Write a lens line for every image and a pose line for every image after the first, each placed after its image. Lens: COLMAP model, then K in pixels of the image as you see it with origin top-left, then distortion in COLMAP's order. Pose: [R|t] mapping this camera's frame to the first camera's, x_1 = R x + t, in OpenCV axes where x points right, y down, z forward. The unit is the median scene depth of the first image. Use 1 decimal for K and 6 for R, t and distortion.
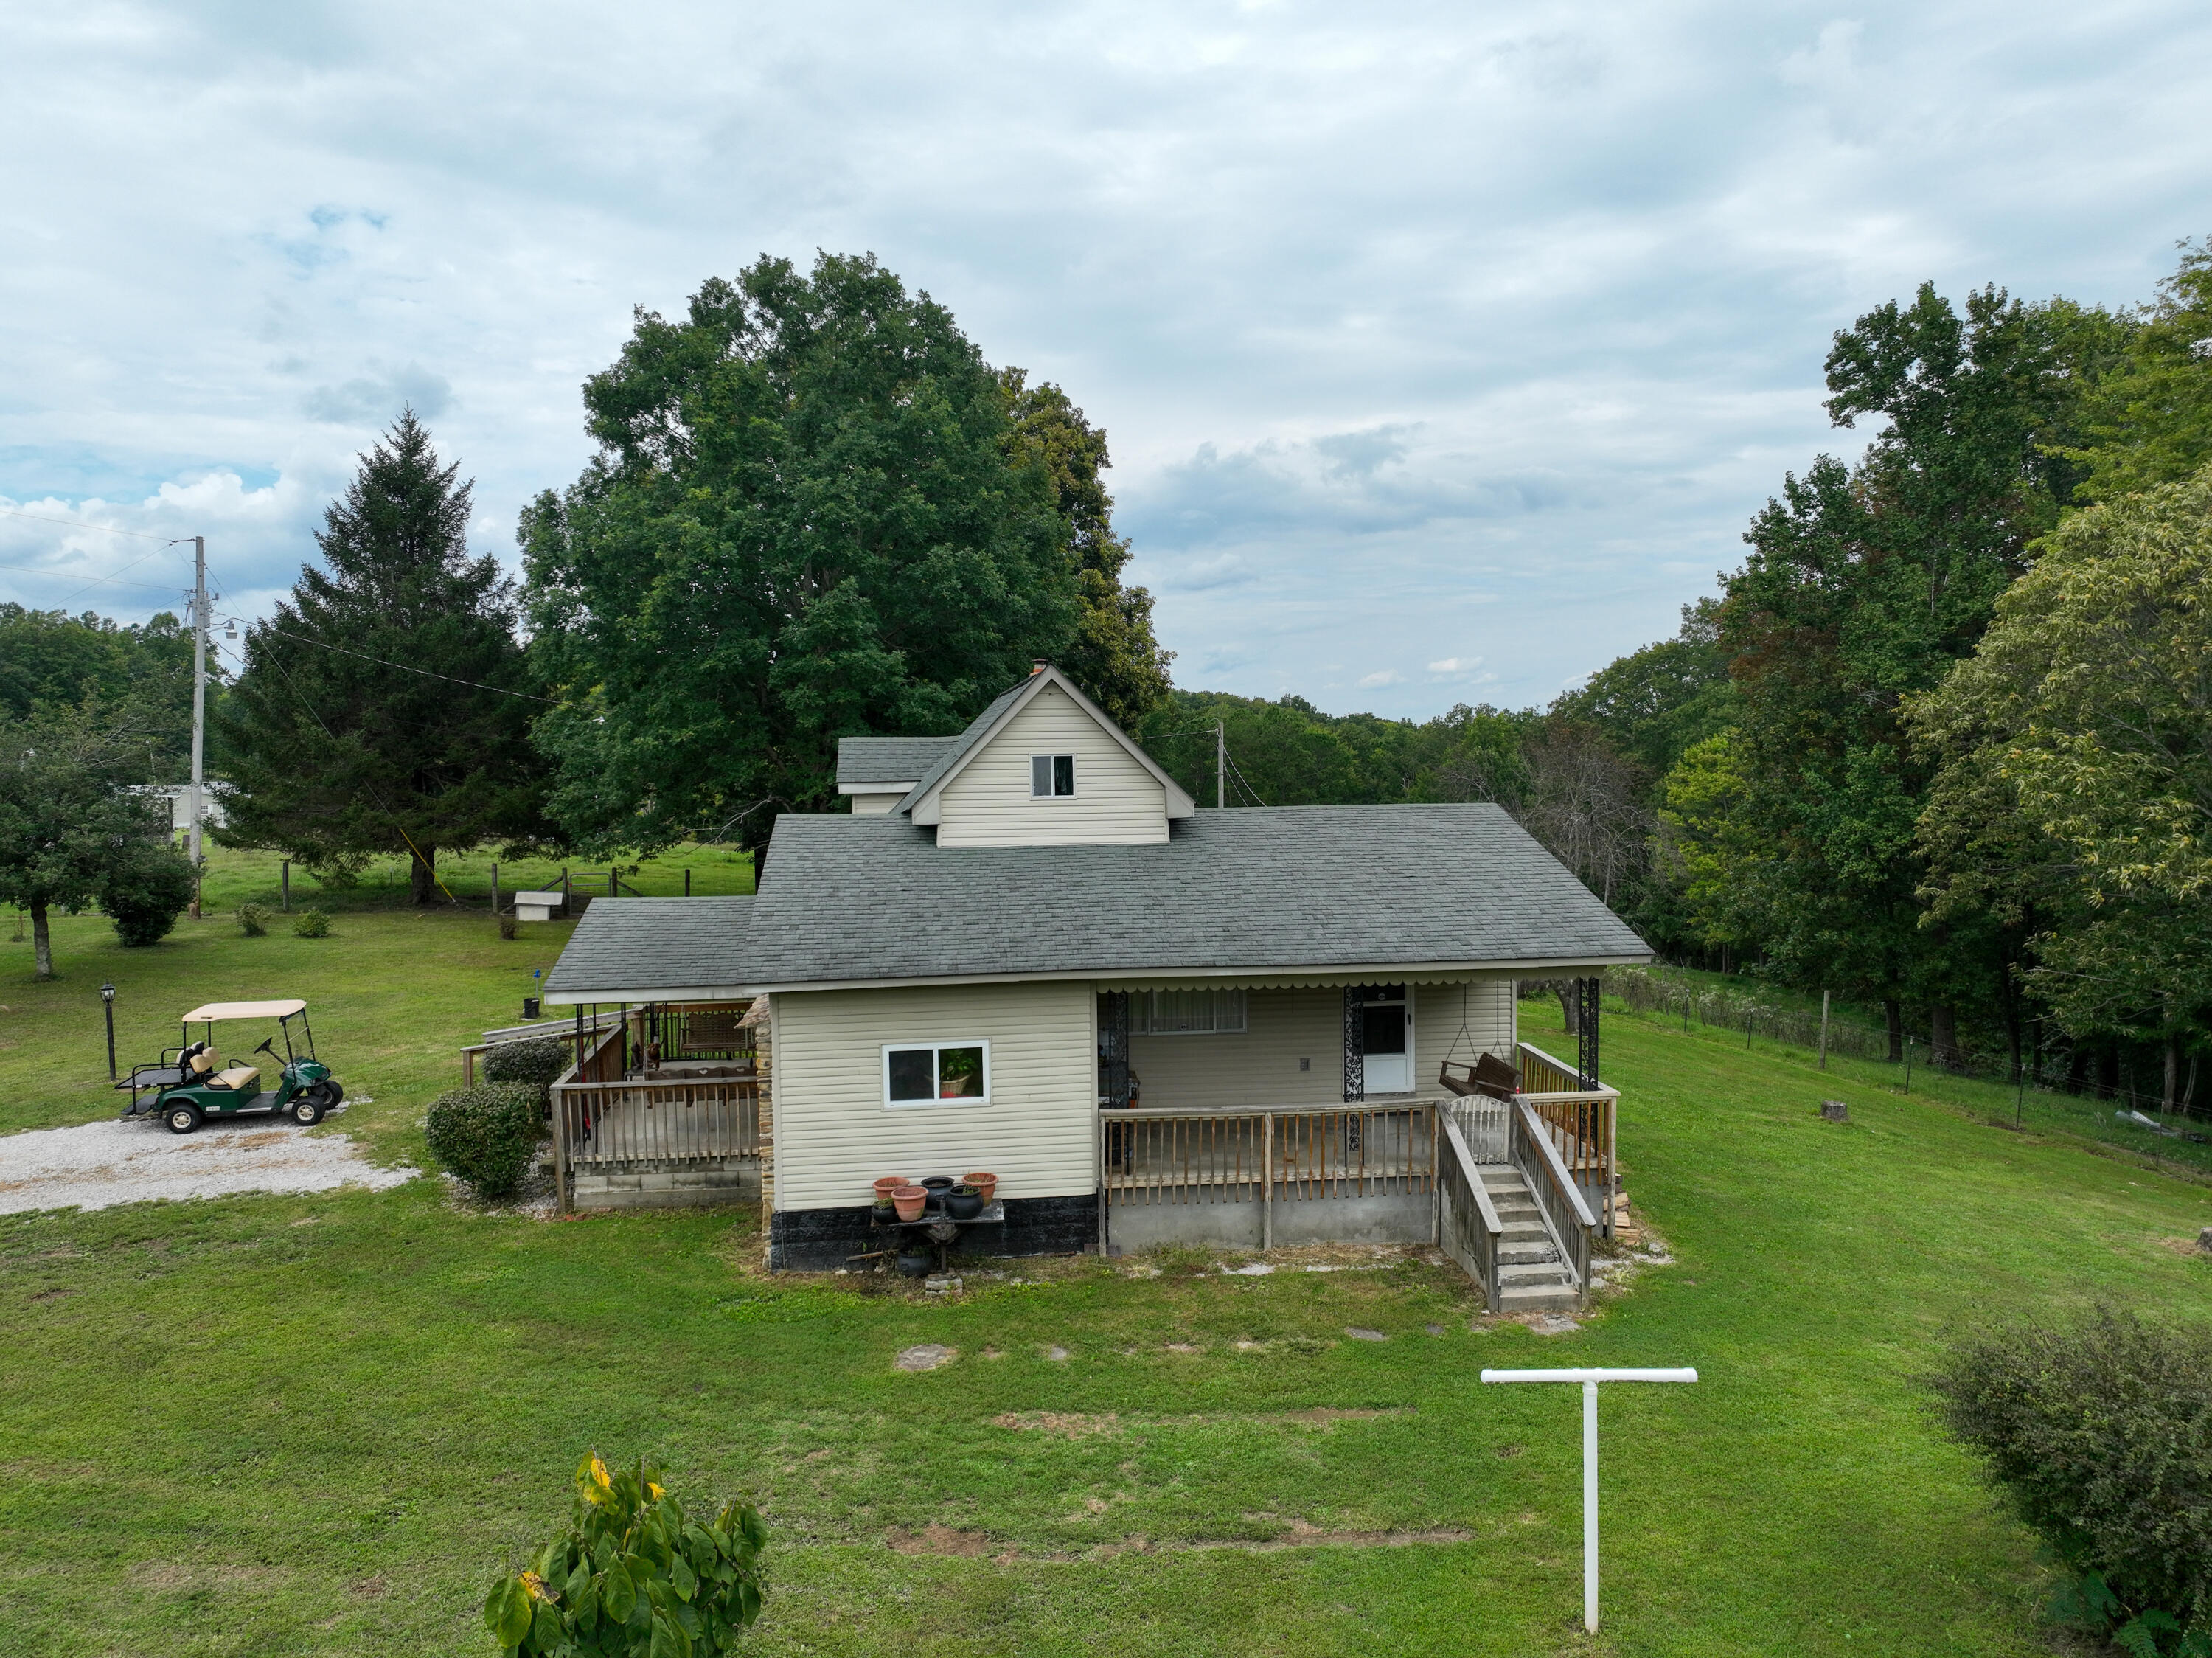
lens RADIAL K [[1554.2, 0, 1113.2], [0, 1554.2, 822.1], [0, 0, 1]] dist [0.001849, 0.015196]
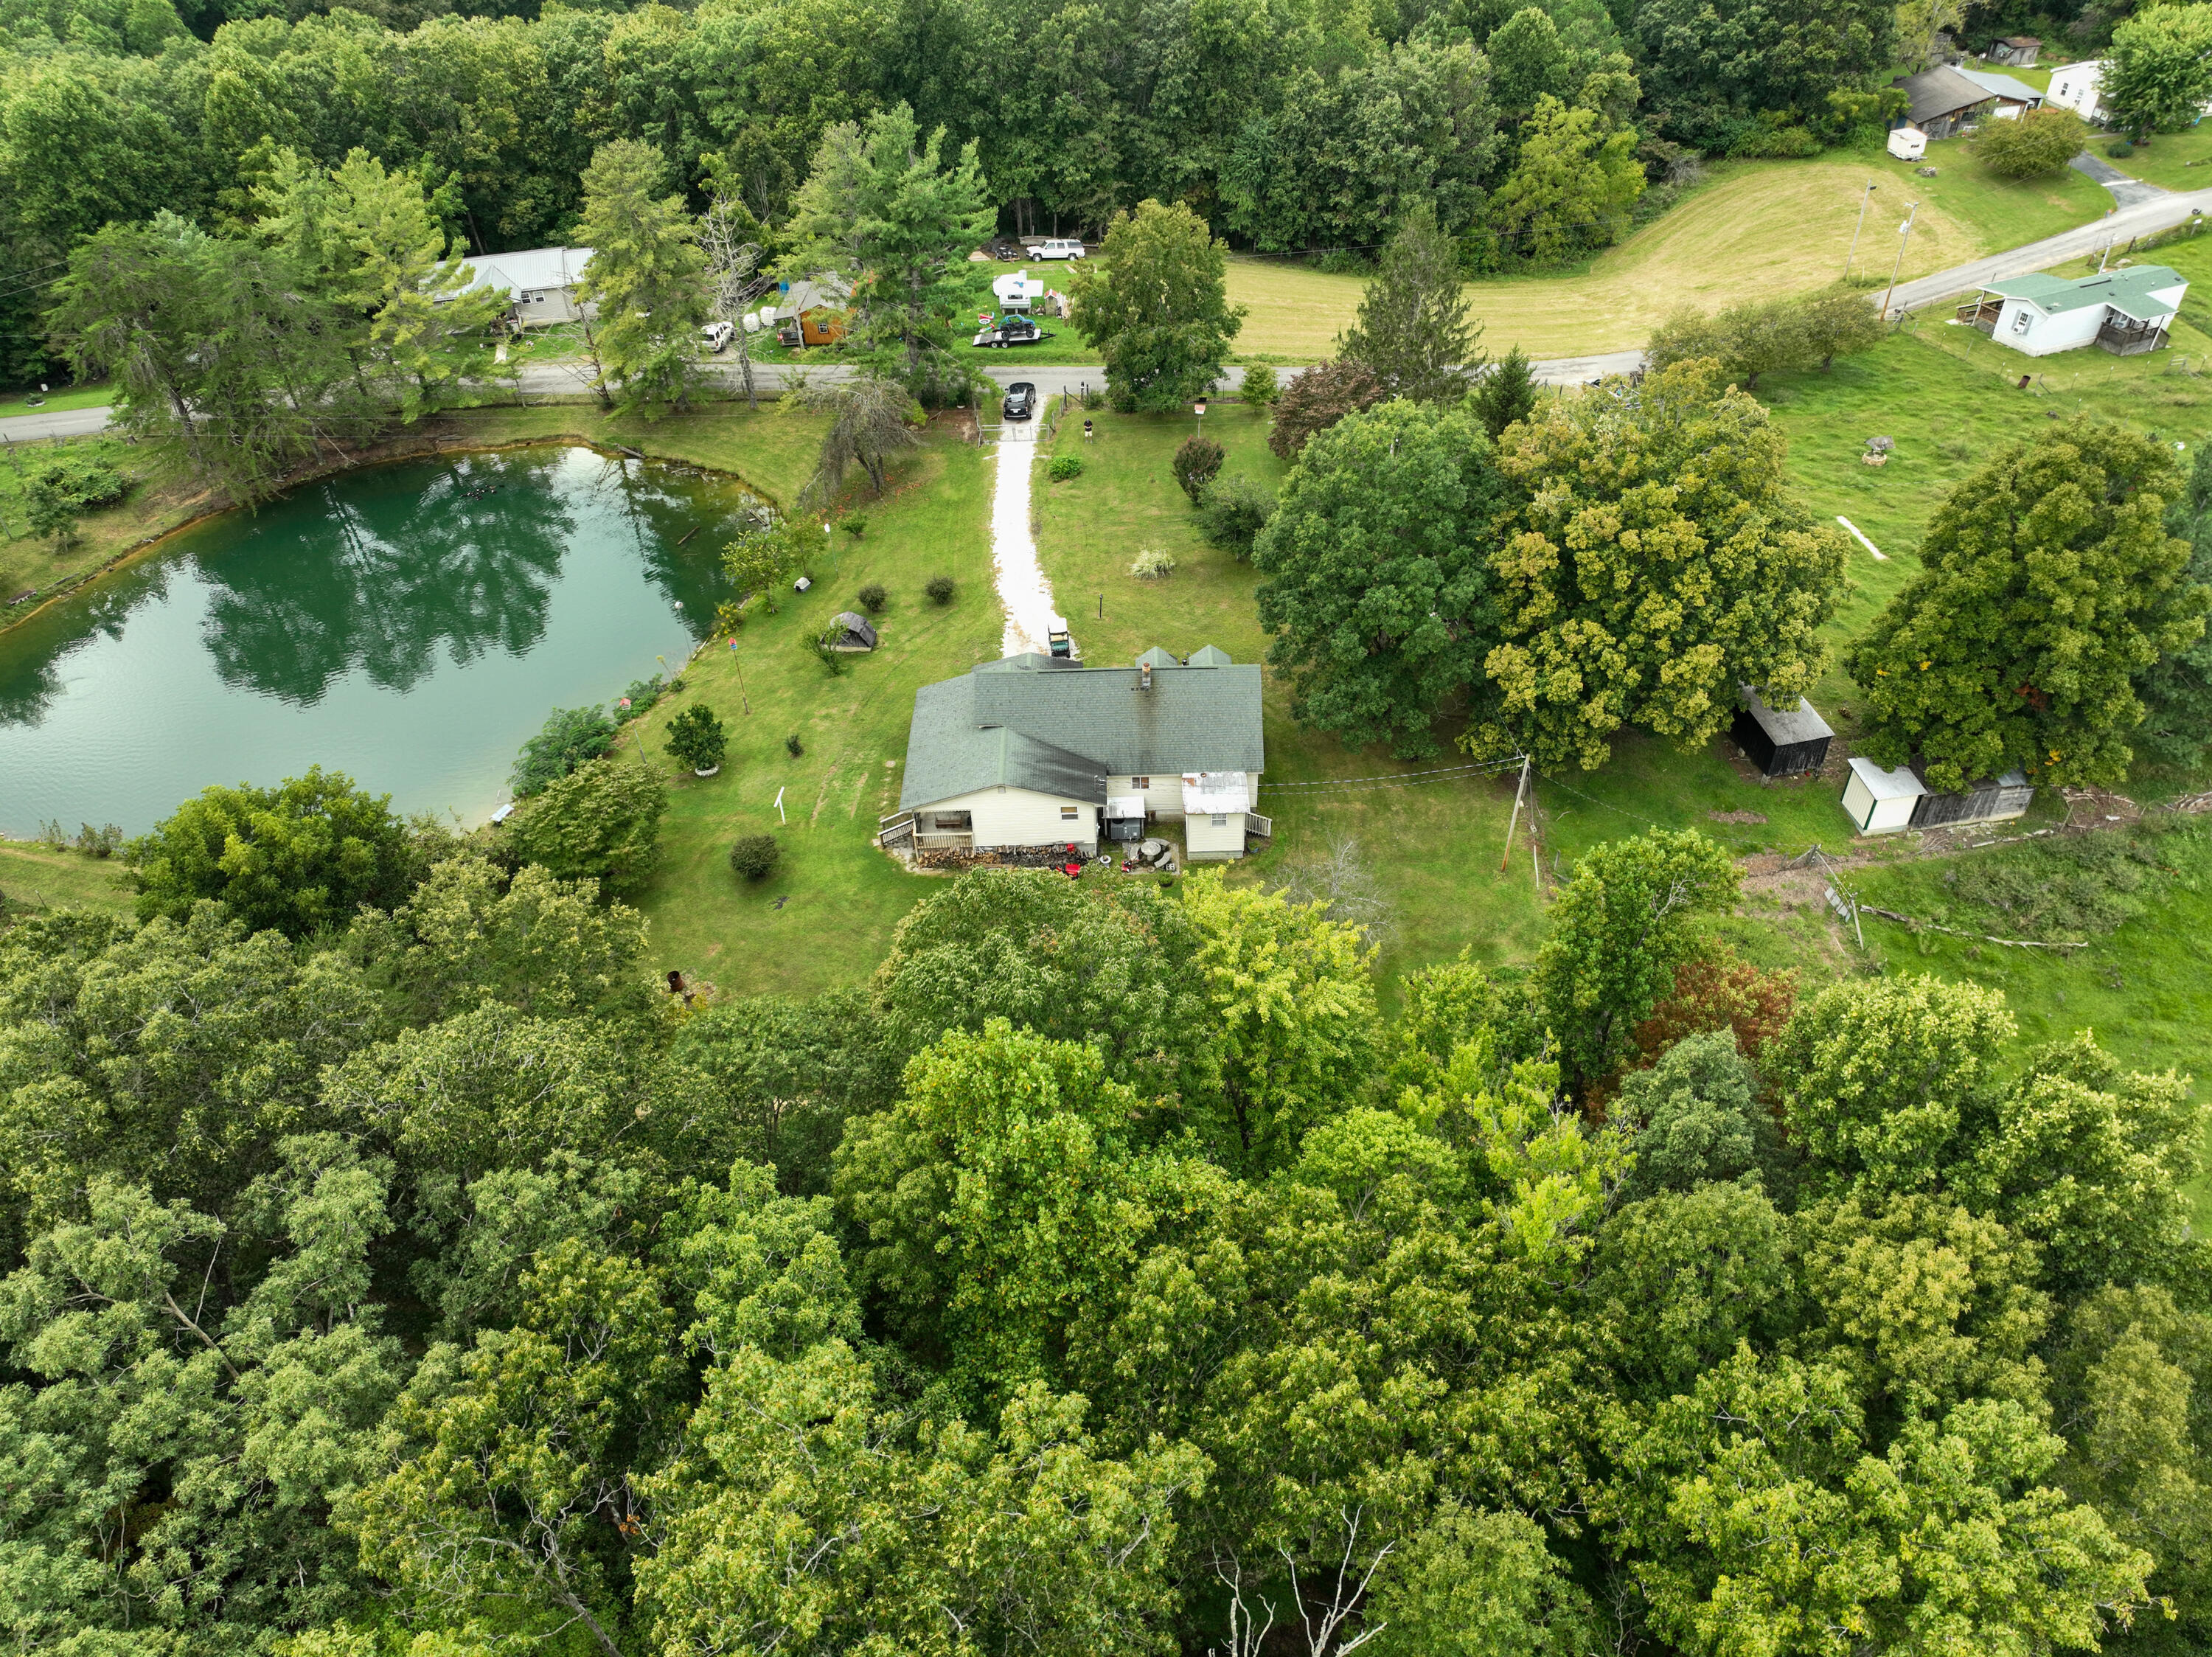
lens RADIAL K [[1554.1, 0, 1117.3], [0, 1554.1, 828.1], [0, 0, 1]] dist [0.001849, 0.015196]
pose [[-0.113199, 0.649026, -0.752297, 3.168701], [-0.024414, 0.755119, 0.655133, -2.416305], [0.993272, 0.092526, -0.069633, 1.719138]]
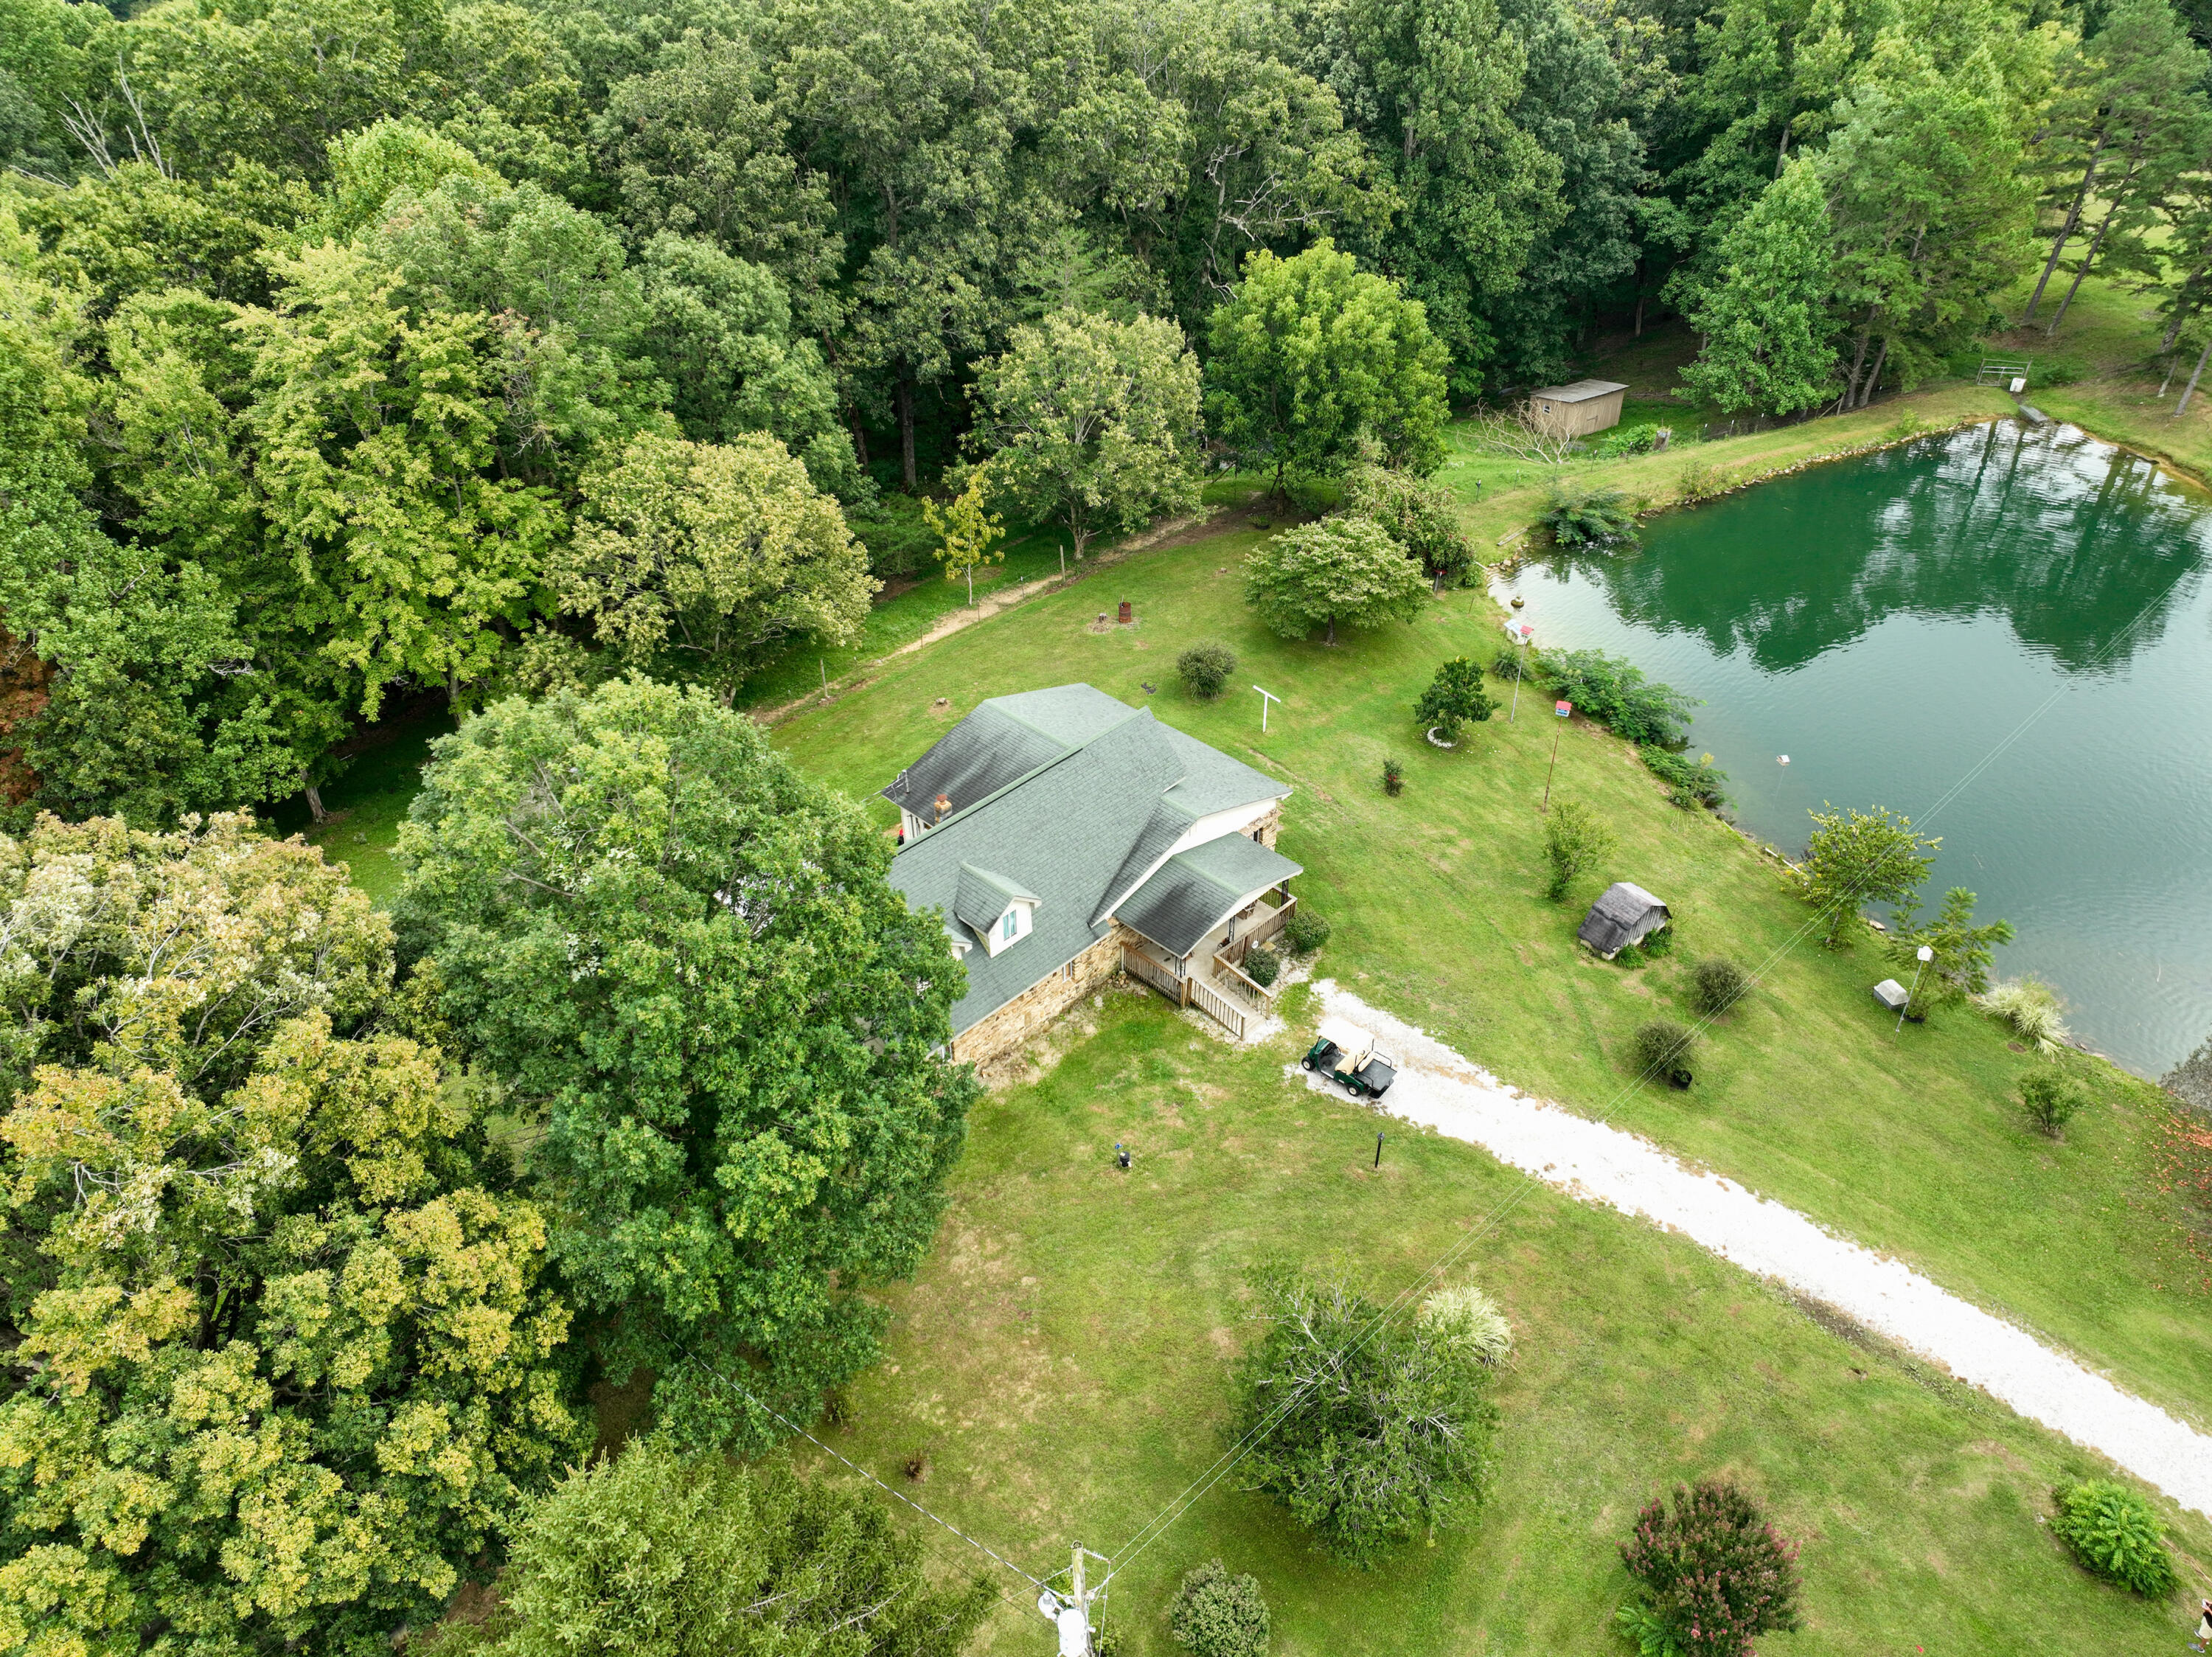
lens RADIAL K [[1554.1, 0, 1113.4], [0, 1554.1, 827.1], [0, 0, 1]] dist [0.001849, 0.015196]
pose [[-0.631031, -0.456876, 0.626948, -1.768185], [0.050741, 0.782136, 0.621038, -1.597056], [-0.774097, 0.423706, -0.470370, 2.426472]]
